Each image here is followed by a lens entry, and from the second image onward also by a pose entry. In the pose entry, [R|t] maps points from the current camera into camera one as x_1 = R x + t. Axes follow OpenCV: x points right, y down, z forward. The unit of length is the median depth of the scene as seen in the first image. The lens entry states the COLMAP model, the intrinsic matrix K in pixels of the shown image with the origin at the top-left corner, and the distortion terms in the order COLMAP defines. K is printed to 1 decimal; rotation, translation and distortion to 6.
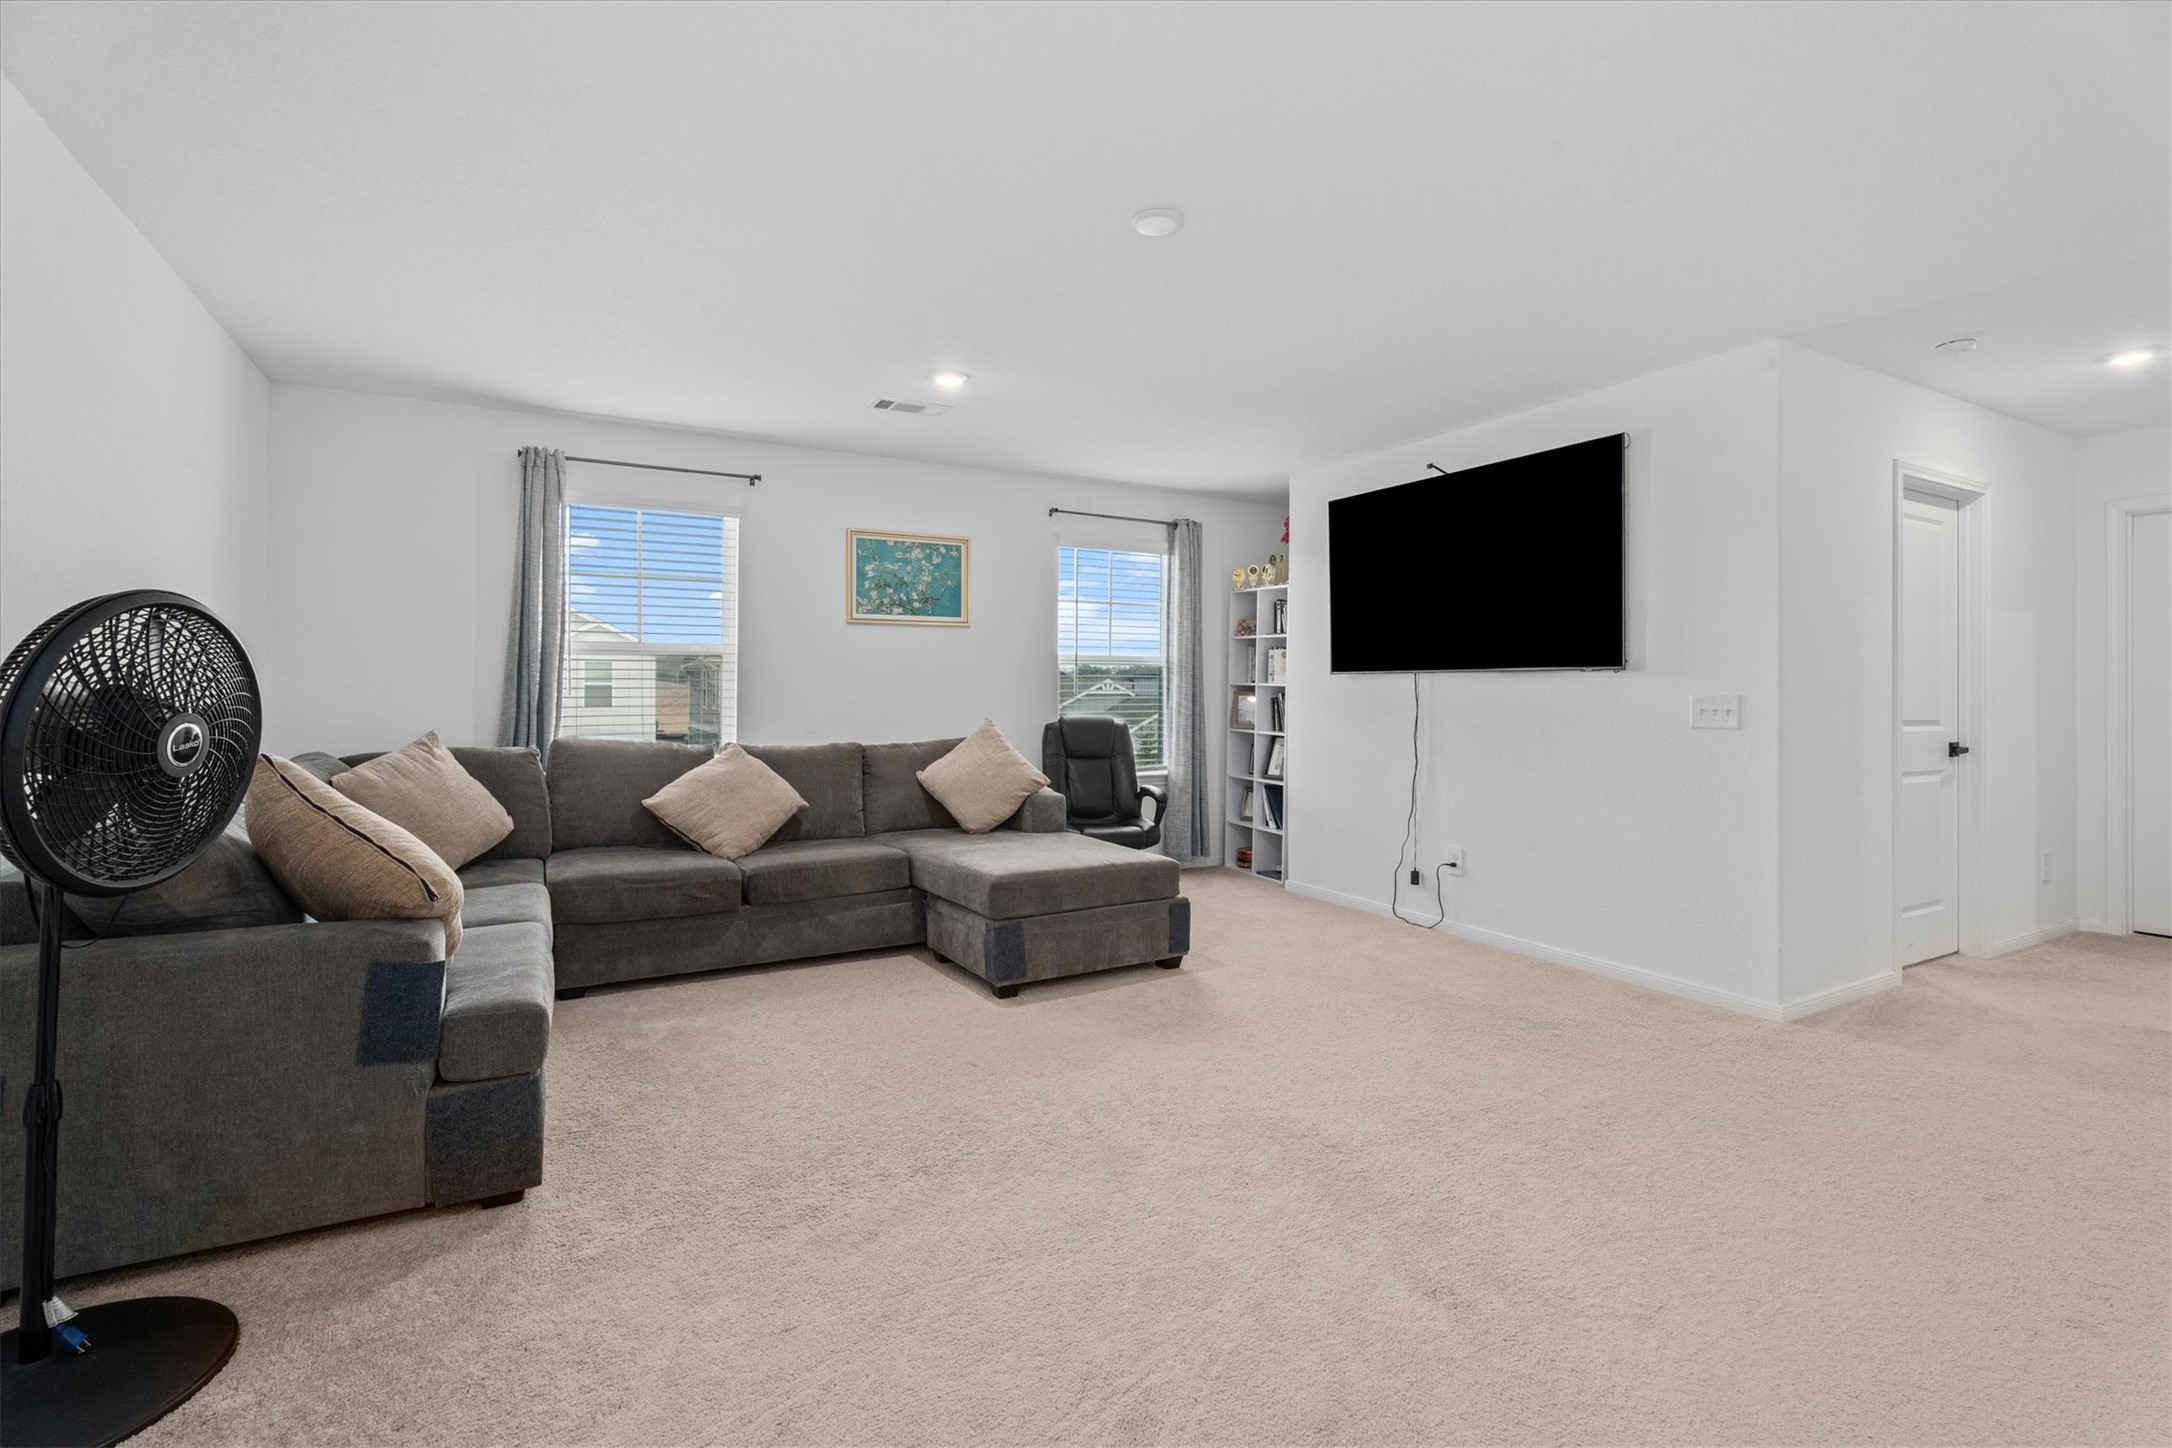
lens RADIAL K [[978.2, 0, 1091.1], [0, 978.2, 706.4], [0, 0, 1]] dist [-0.000478, 0.004193]
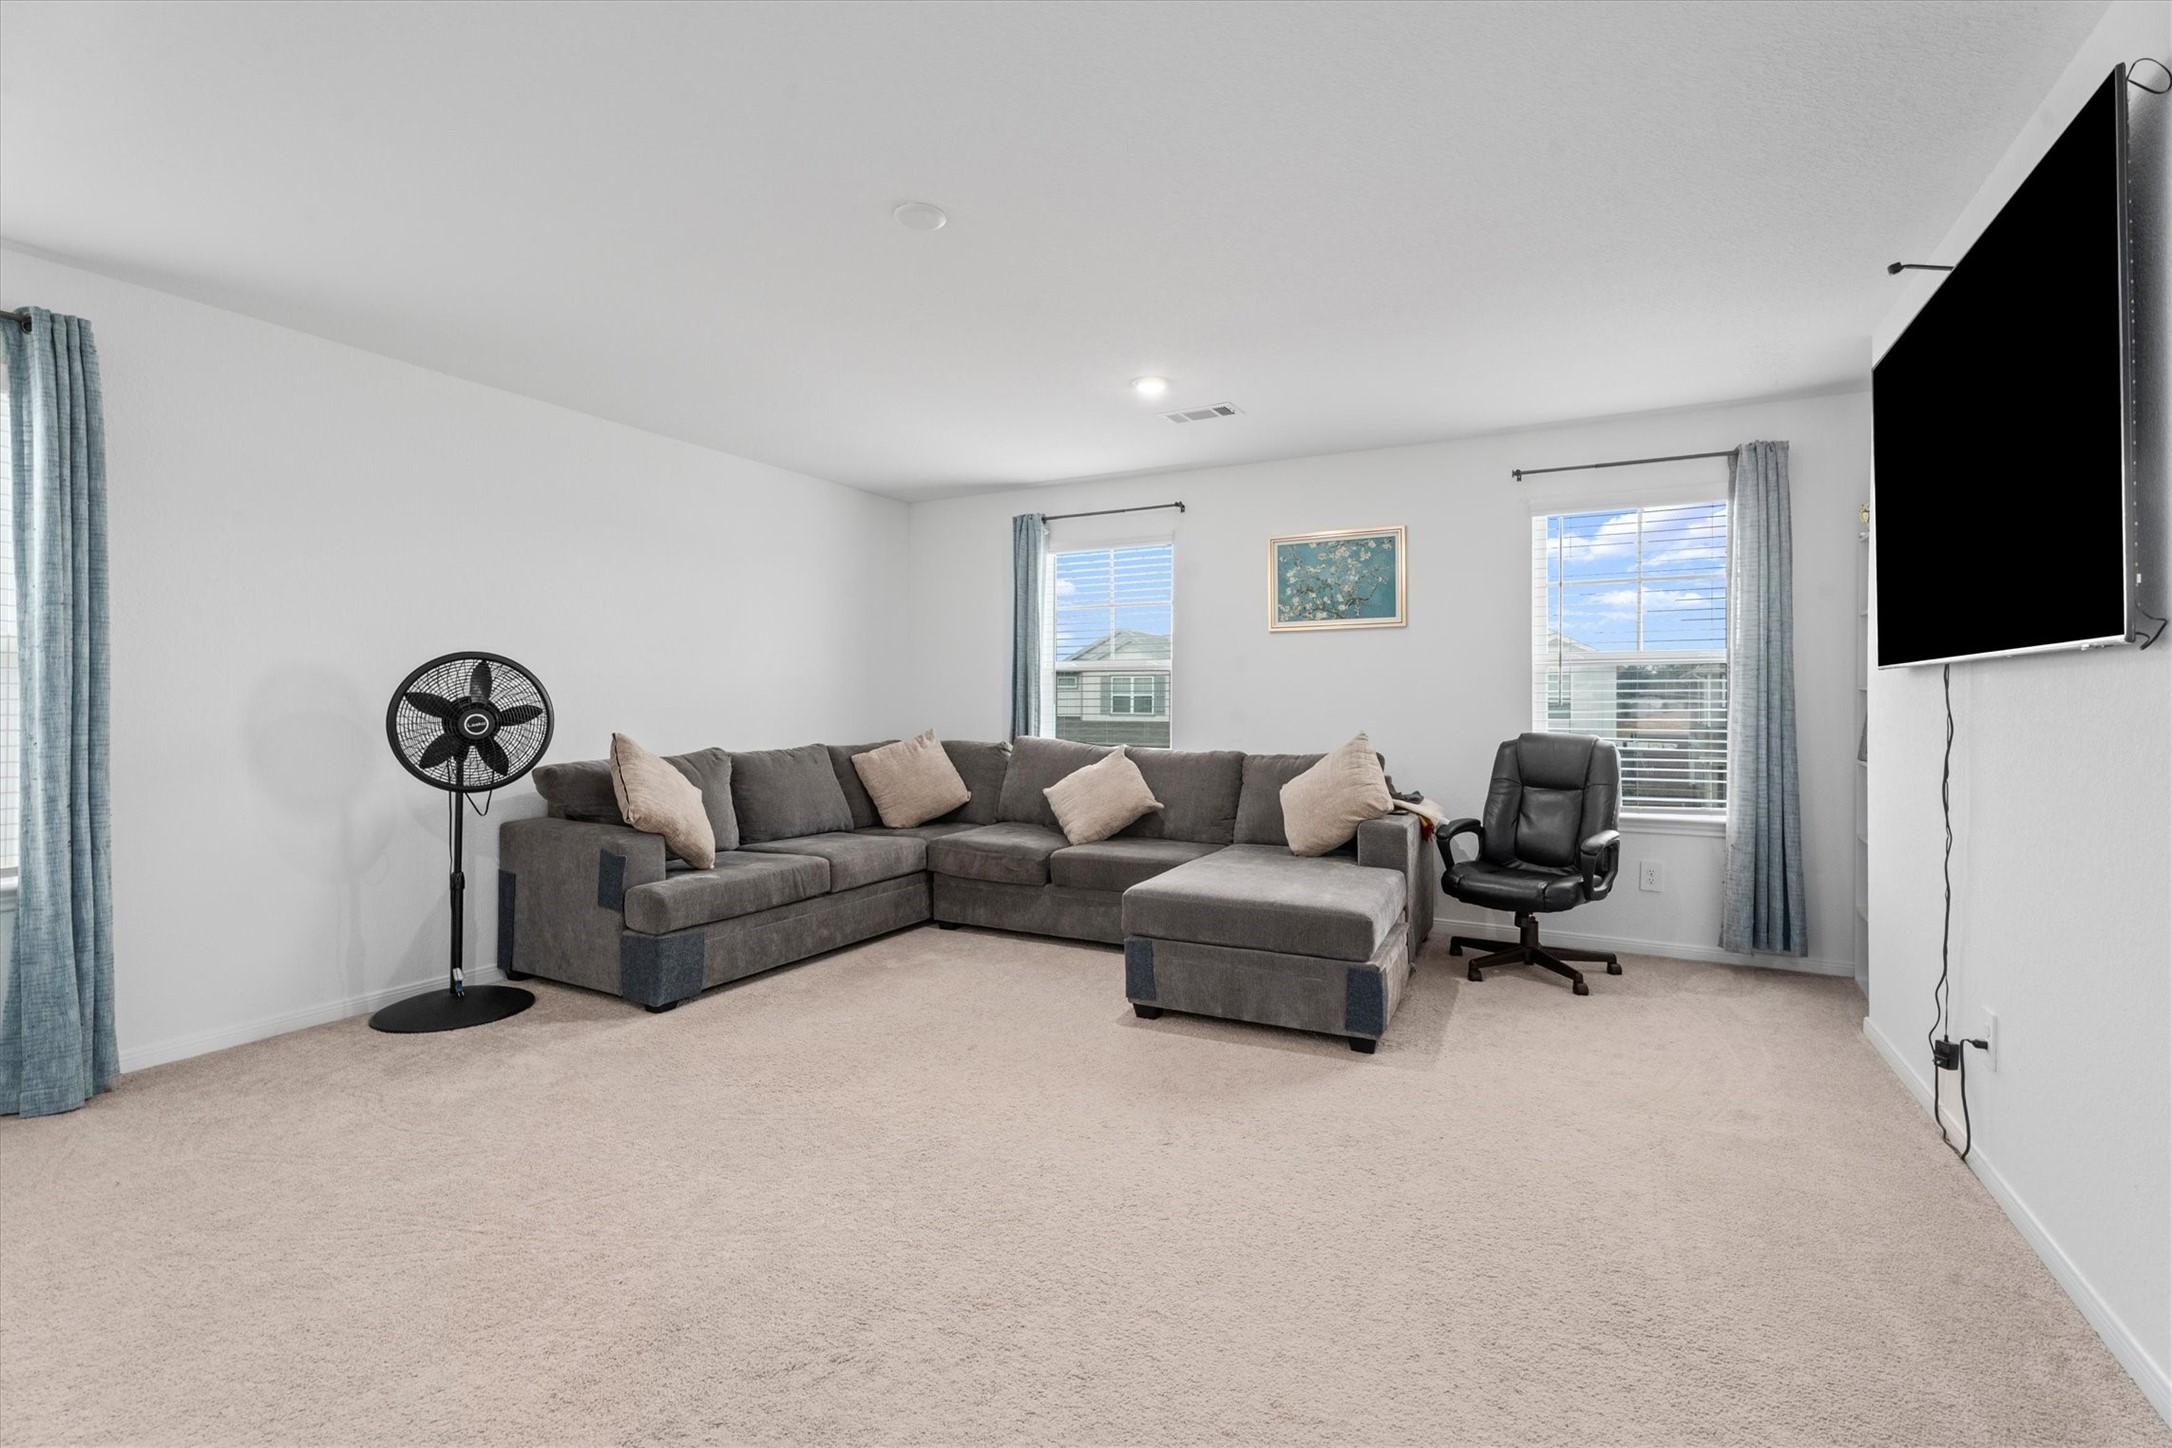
lens RADIAL K [[978.2, 0, 1088.5], [0, 978.2, 718.7], [0, 0, 1]] dist [-0.000478, 0.004193]
pose [[0.538218, 0.013637, -0.842695, 0.513399], [-0.014446, 0.999871, 0.006954, -0.001542], [0.842682, 0.008431, 0.538346, 0.322774]]
